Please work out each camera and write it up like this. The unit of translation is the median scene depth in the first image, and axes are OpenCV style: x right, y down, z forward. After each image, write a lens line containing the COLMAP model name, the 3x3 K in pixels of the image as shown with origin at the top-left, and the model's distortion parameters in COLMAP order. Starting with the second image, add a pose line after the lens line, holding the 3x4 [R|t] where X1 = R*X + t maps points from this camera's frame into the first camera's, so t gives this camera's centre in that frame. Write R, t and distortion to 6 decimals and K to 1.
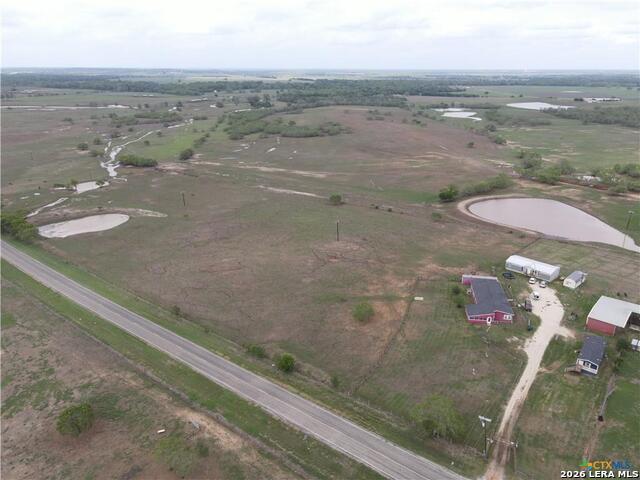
lens RADIAL K [[456.9, 0, 320.0], [0, 456.9, 240.0], [0, 0, 1]] dist [0.003345, 0.007275]
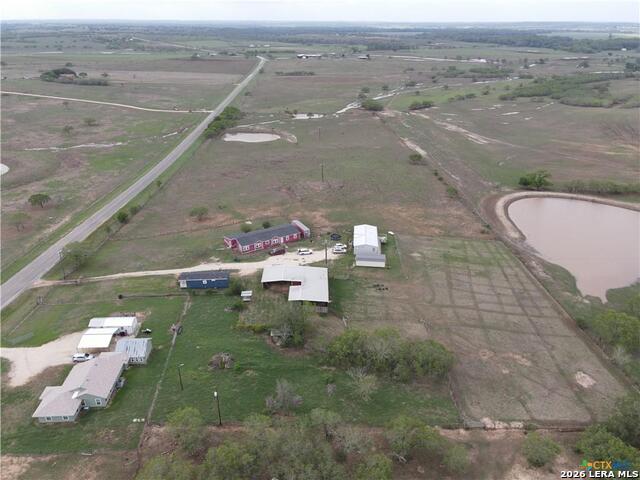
lens RADIAL K [[456.9, 0, 320.0], [0, 456.9, 240.0], [0, 0, 1]] dist [0.003345, 0.007275]
pose [[0.651700, 0.322480, -0.686508, 0.166933], [-0.263207, 0.945022, 0.194051, -0.015451], [0.711343, 0.054231, 0.700750, 0.043904]]
